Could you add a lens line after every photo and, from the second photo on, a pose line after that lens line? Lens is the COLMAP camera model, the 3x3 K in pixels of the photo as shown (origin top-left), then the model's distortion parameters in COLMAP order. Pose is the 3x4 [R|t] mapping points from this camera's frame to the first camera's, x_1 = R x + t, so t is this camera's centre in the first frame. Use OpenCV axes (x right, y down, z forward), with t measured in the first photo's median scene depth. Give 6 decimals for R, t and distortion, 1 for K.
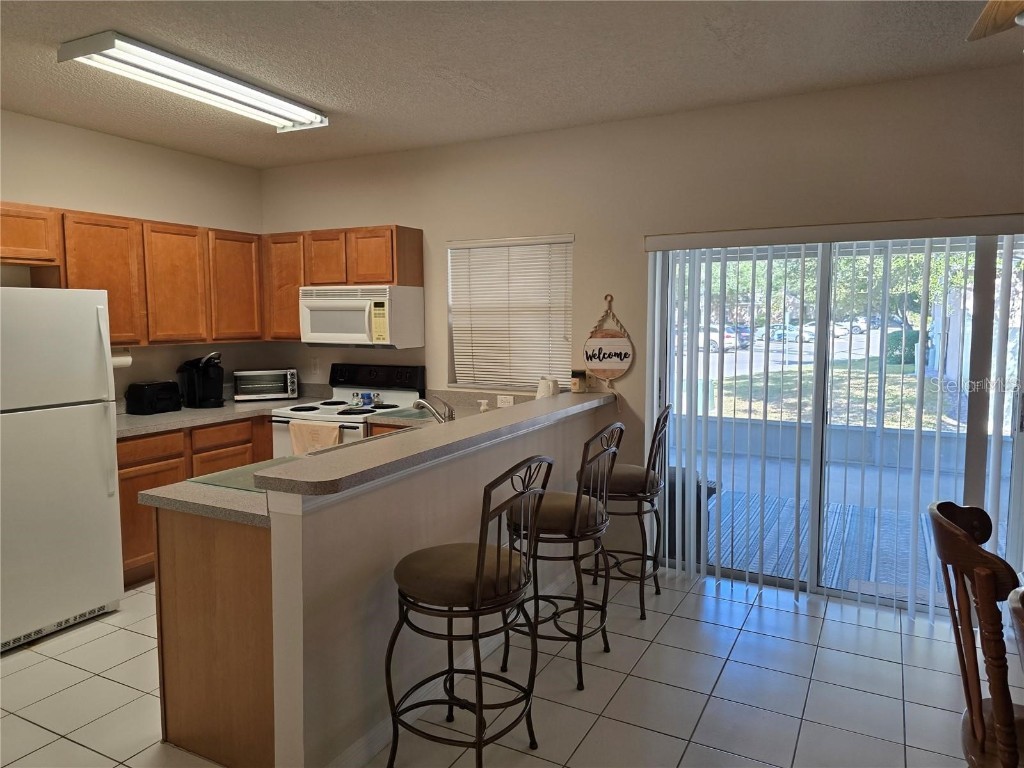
lens RADIAL K [[694.3, 0, 511.7], [0, 694.3, 374.6], [0, 0, 1]] dist [0.087554, -0.086085]
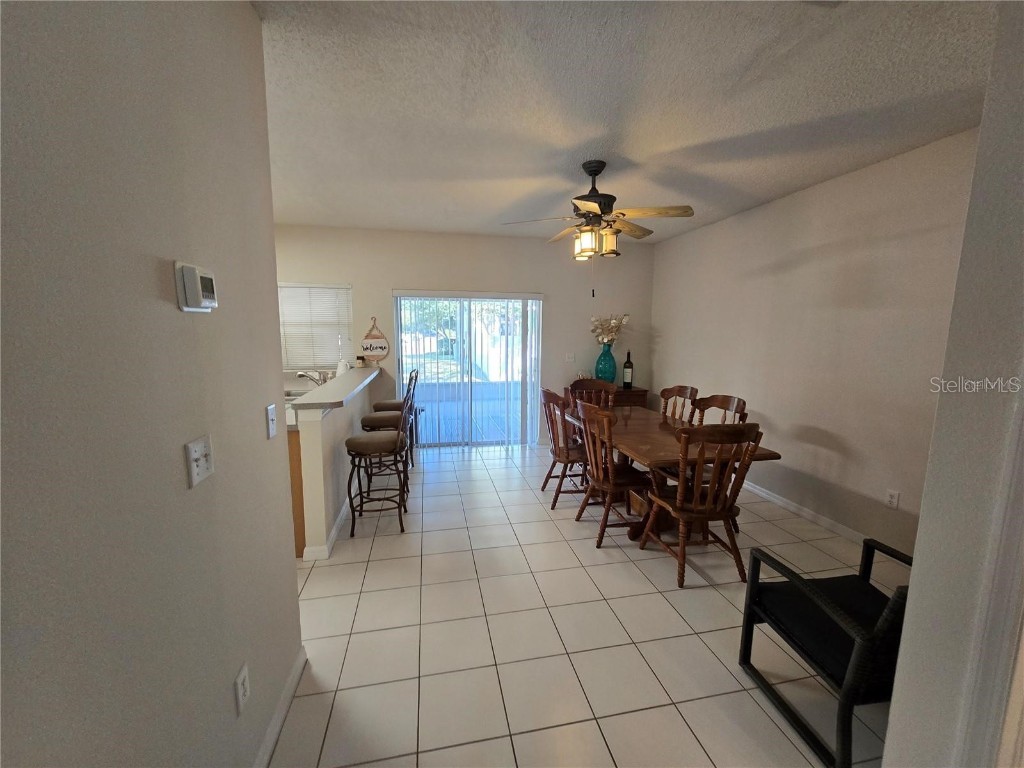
lens RADIAL K [[420.1, 0, 513.7], [0, 420.1, 390.5], [0, 0, 1]] dist [-0.001338, 0.000063]
pose [[0.769339, -0.083752, 0.633327, -0.320655], [0.046325, 0.996073, 0.075448, 0.020961], [-0.637159, -0.028706, 0.770198, -0.175386]]
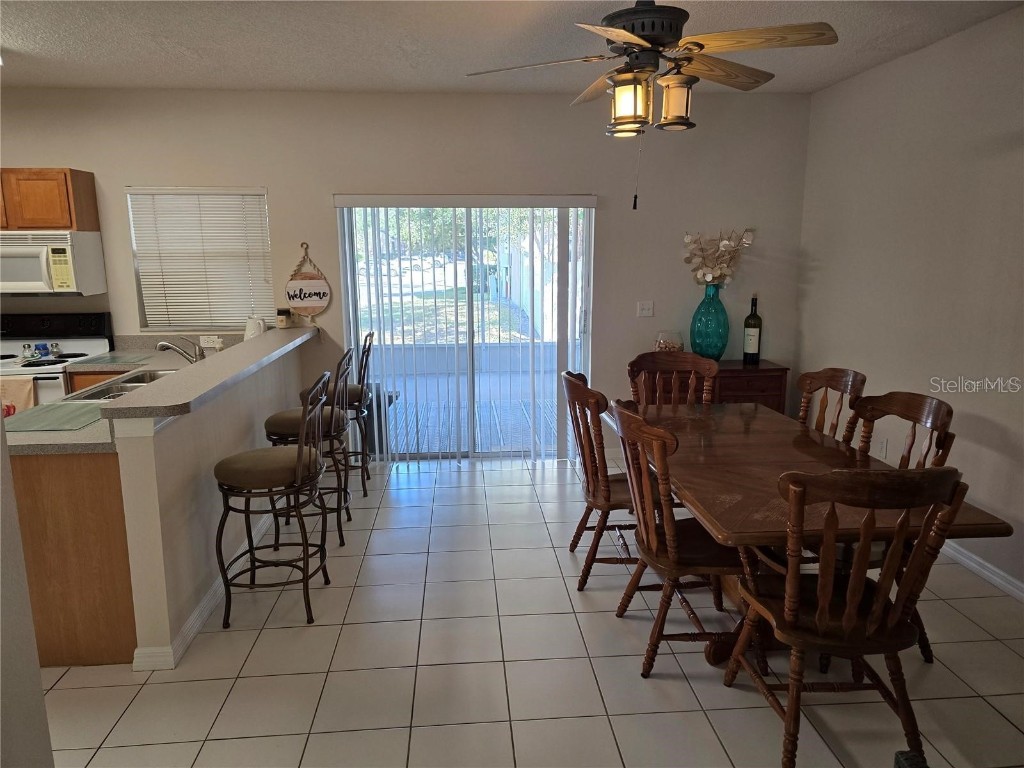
lens RADIAL K [[682.9, 0, 510.1], [0, 682.9, 380.2], [0, 0, 1]] dist [0.080760, -0.083207]
pose [[0.844631, -0.105694, 0.524811, -0.197245], [0.051484, 0.991810, 0.116886, -0.002924], [-0.532867, -0.071706, 0.843156, -0.176788]]
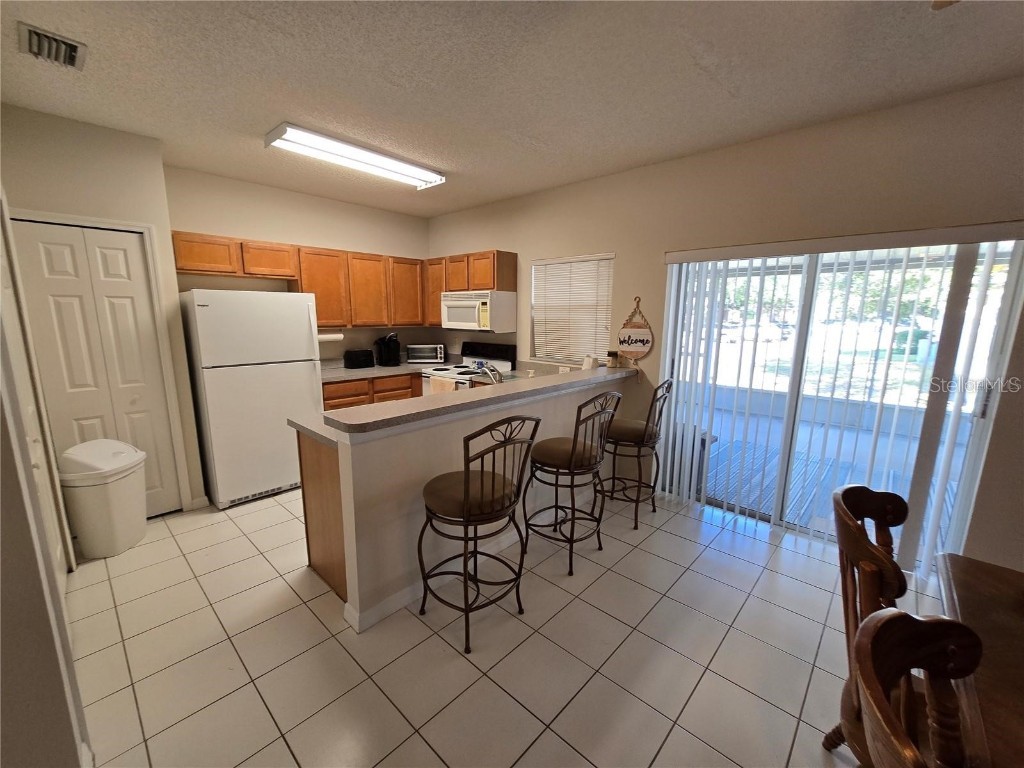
lens RADIAL K [[419.0, 0, 514.5], [0, 419.0, 392.2], [0, 0, 1]] dist [-0.000600, 0.000747]
pose [[0.967394, 0.057648, -0.246629, 0.116763], [-0.032900, 0.994104, 0.103319, -0.004863], [0.251131, -0.091837, 0.963587, 0.121798]]
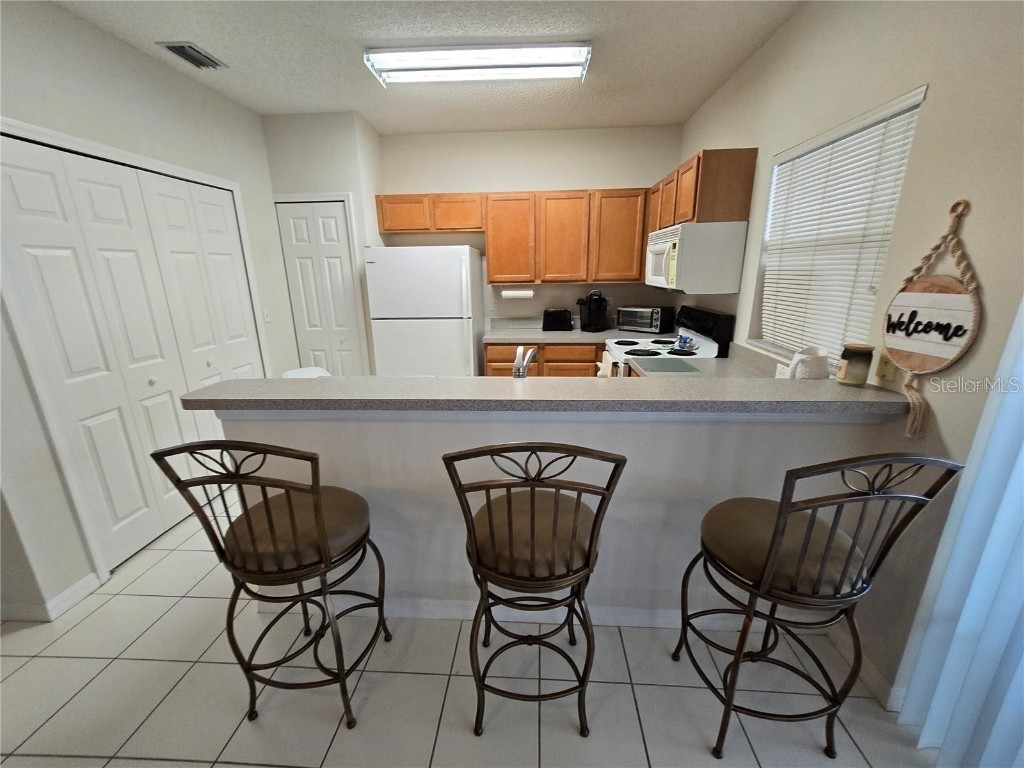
lens RADIAL K [[427.0, 0, 511.7], [0, 427.0, 393.5], [0, 0, 1]] dist [0.000006, 0.000012]
pose [[0.411712, 0.253656, -0.875301, 0.297544], [-0.064790, 0.966199, 0.249523, -0.038415], [0.909008, -0.046021, 0.414230, 0.575289]]
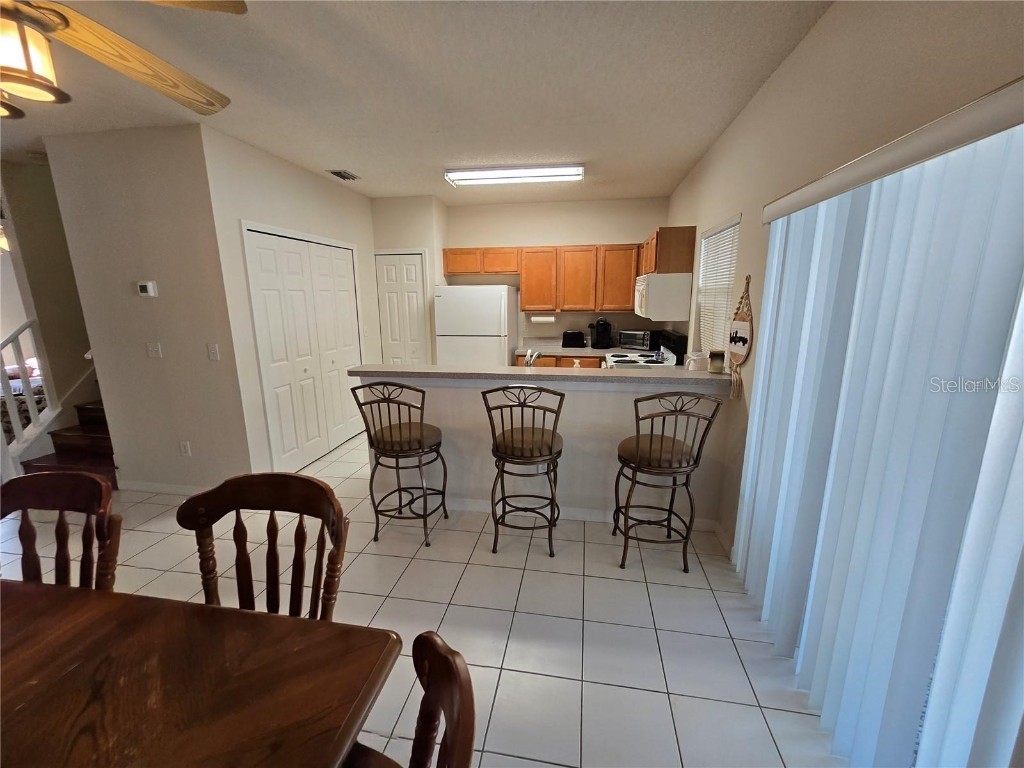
lens RADIAL K [[426.0, 0, 512.5], [0, 426.0, 387.4], [0, 0, 1]] dist [0.000392, 0.000217]
pose [[0.314464, 0.201433, -0.927651, 0.592223], [-0.074821, 0.979446, 0.187317, -0.048409], [0.946316, 0.010504, 0.323072, 0.500931]]
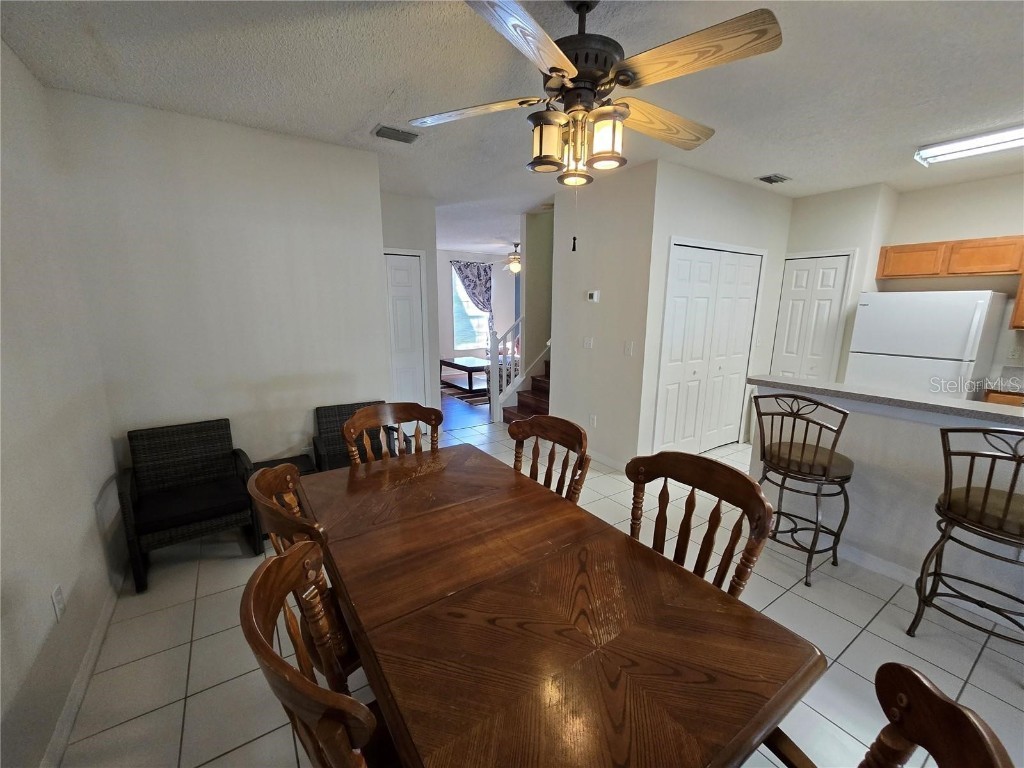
lens RADIAL K [[419.0, 0, 514.5], [0, 419.0, 392.2], [0, 0, 1]] dist [-0.000600, 0.000747]
pose [[-0.472343, 0.183012, -0.862206, 0.625715], [-0.079365, 0.965402, 0.248395, -0.041773], [0.877835, 0.185757, -0.441476, 0.445033]]
